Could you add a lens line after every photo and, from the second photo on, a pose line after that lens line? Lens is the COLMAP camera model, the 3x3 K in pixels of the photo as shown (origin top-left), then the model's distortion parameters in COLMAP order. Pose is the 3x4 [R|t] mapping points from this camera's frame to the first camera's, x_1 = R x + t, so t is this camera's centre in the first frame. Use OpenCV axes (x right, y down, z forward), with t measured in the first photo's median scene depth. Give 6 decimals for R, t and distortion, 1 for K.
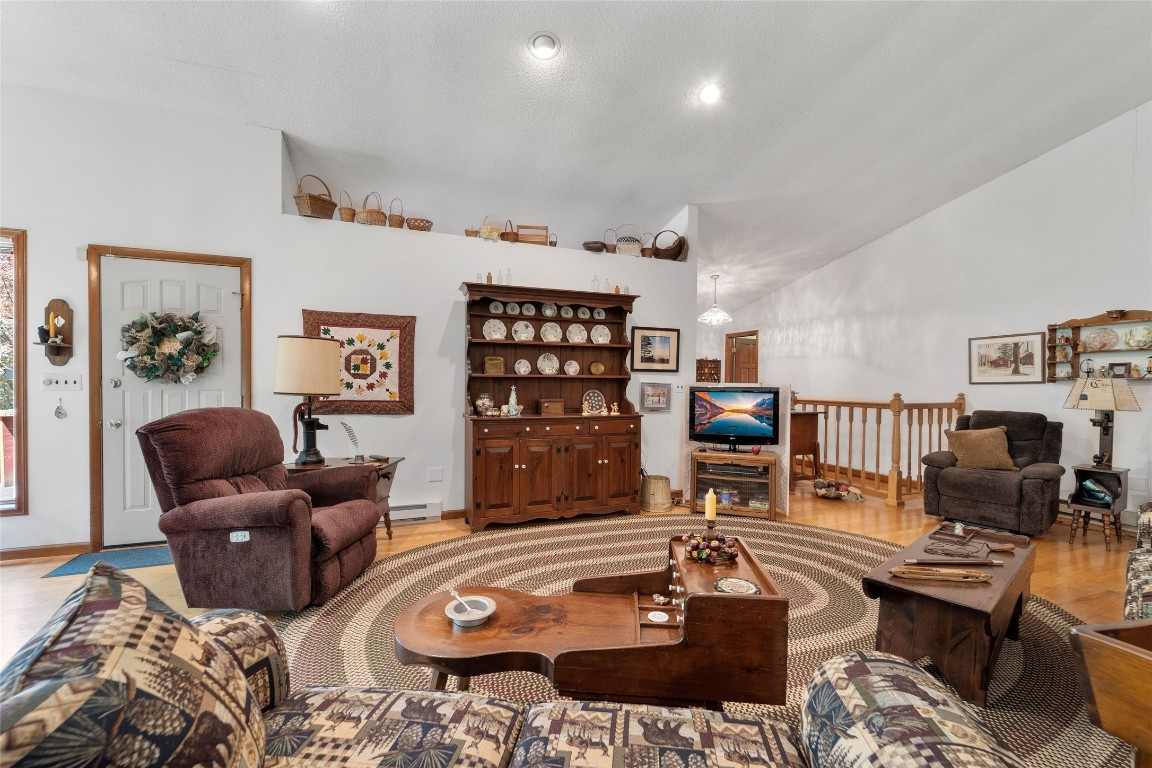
lens RADIAL K [[471.2, 0, 571.2], [0, 471.2, 390.3], [0, 0, 1]] dist [0.005433, -0.002838]
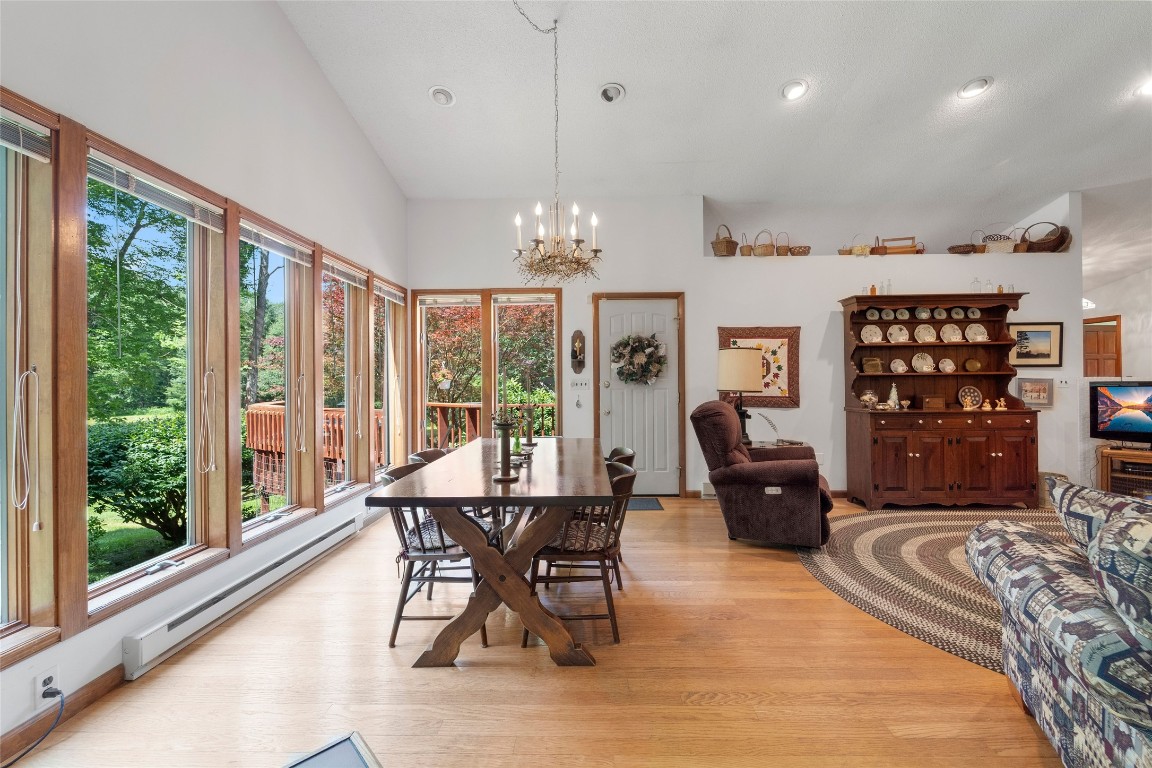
lens RADIAL K [[471.2, 0, 577.0], [0, 471.2, 379.4], [0, 0, 1]] dist [0.005433, -0.002838]
pose [[0.929357, -0.015844, -0.368842, -0.397460], [0.008668, 0.999740, -0.021103, -0.001583], [0.369080, 0.016415, 0.929253, -0.309224]]
